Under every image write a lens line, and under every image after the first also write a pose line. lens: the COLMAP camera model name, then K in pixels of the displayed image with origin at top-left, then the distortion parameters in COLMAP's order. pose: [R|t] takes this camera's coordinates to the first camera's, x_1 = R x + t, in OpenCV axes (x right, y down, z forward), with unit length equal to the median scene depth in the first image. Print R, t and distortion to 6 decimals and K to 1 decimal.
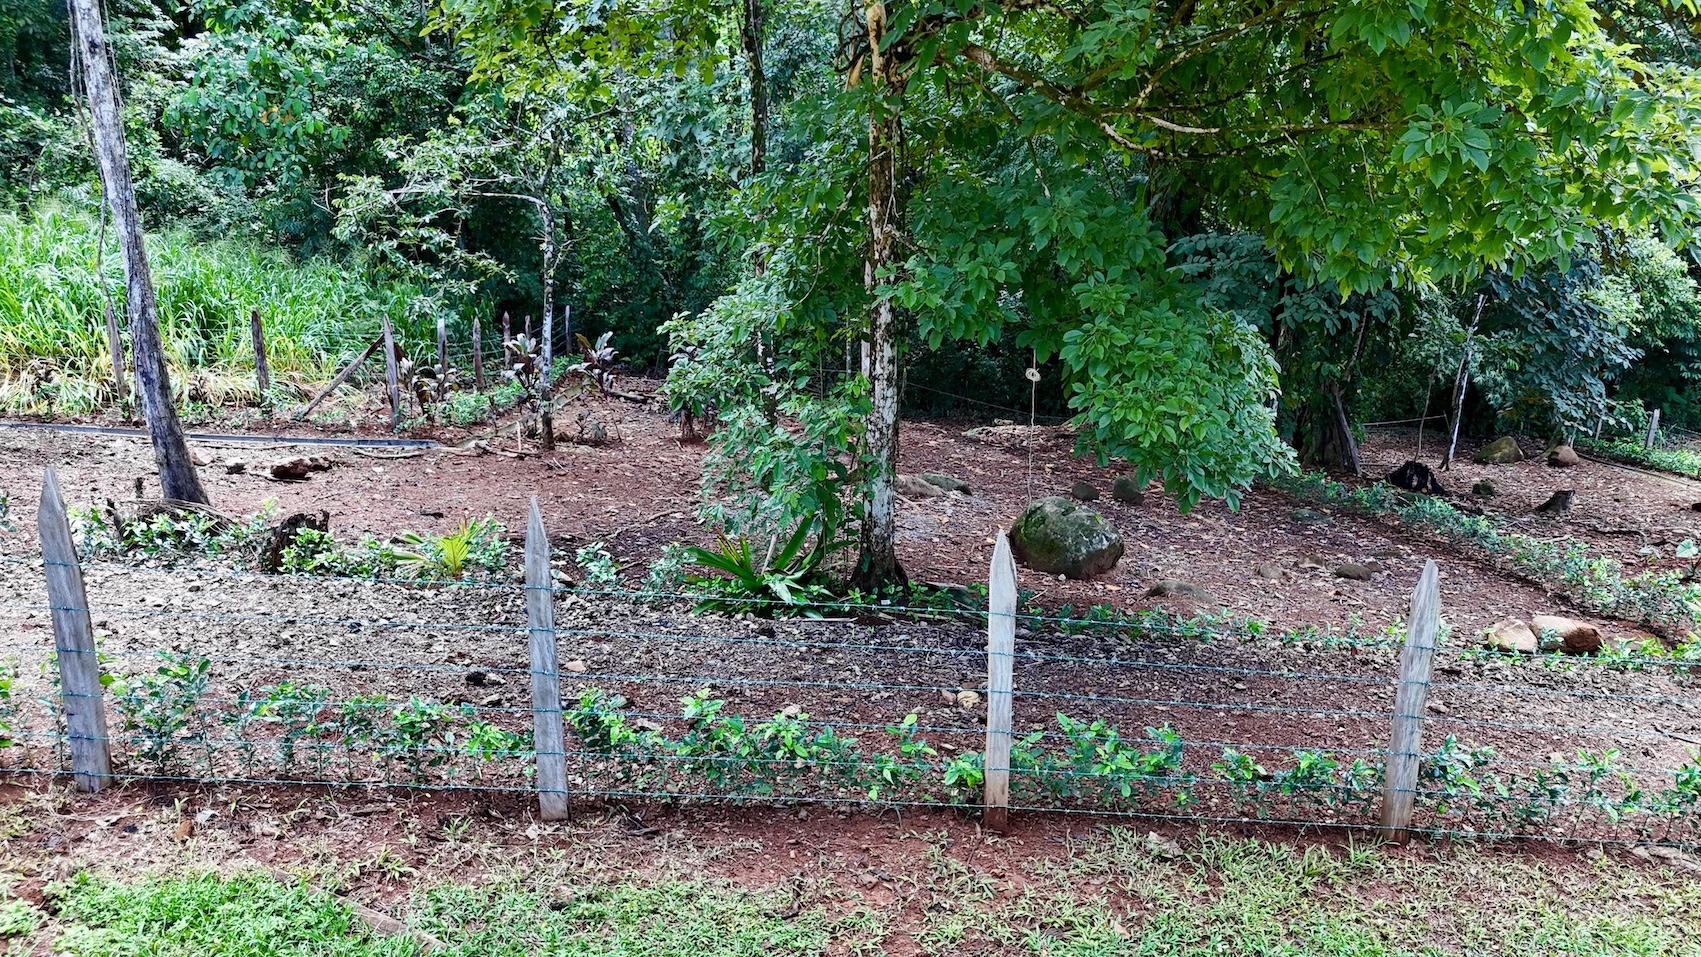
lens RADIAL K [[1228.4, 0, 844.0], [0, 1228.4, 482.8], [0, 0, 1]] dist [0.057735, -0.065990]
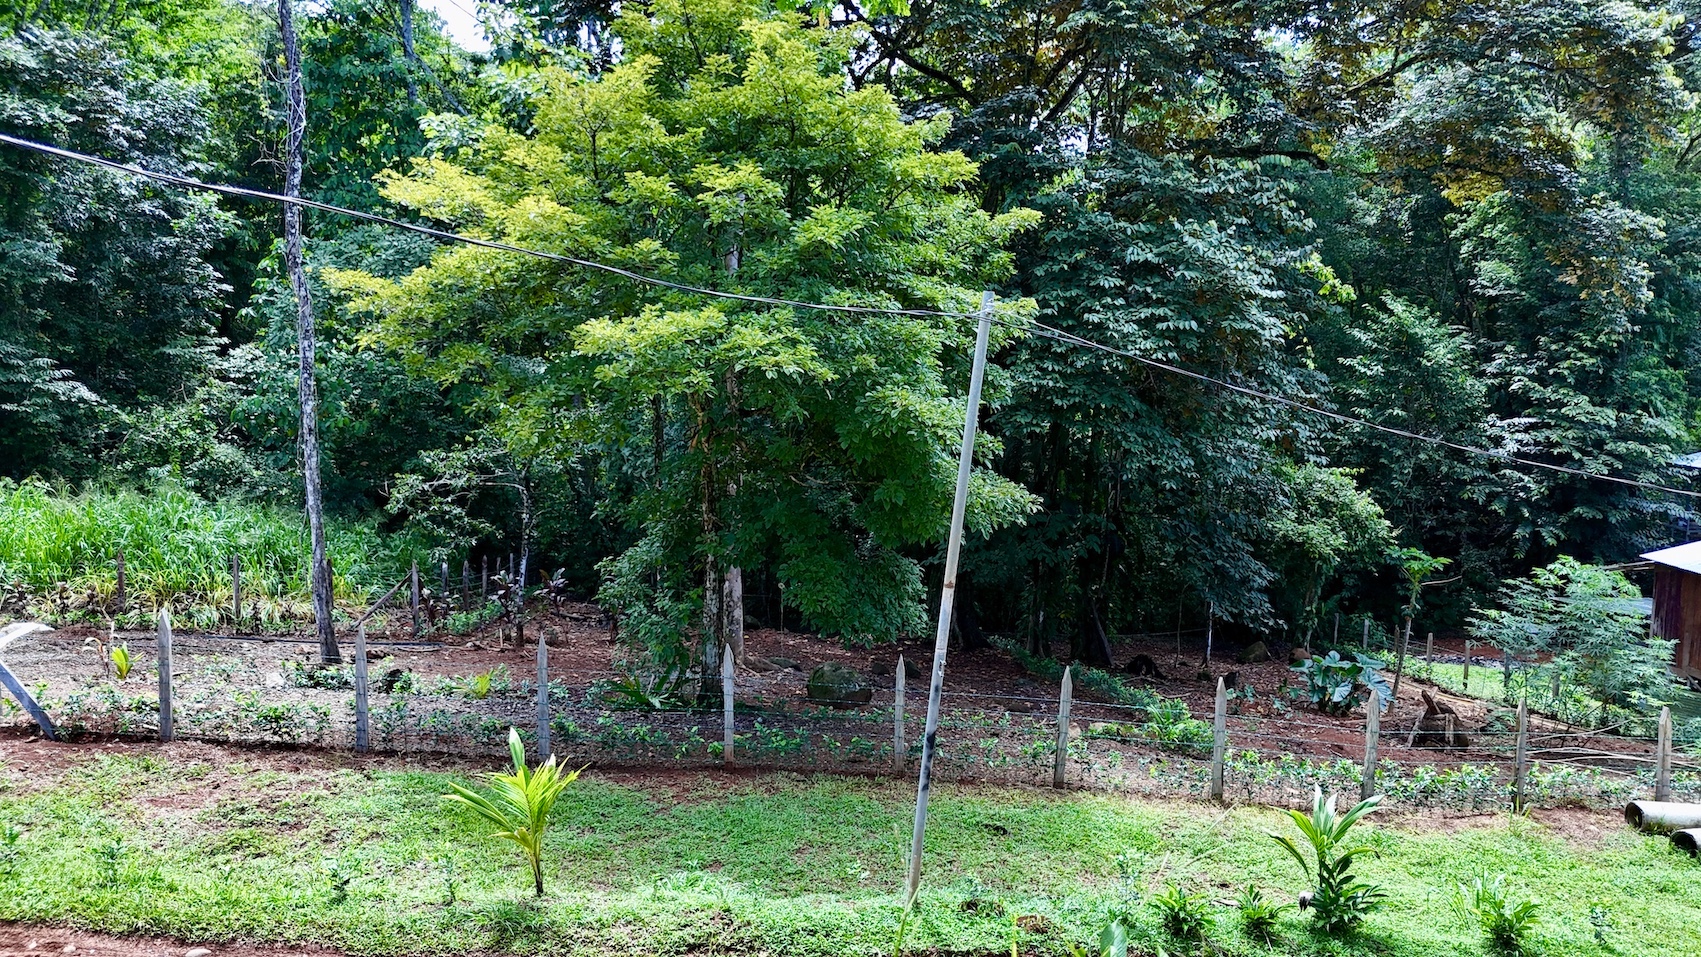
lens RADIAL K [[1235.4, 0, 830.7], [0, 1235.4, 494.4], [0, 0, 1]] dist [0.061377, -0.065911]
pose [[0.999289, -0.010198, 0.036311, 0.083368], [0.016500, 0.983939, -0.177739, 0.063187], [-0.033915, 0.178211, 0.983408, -0.519656]]
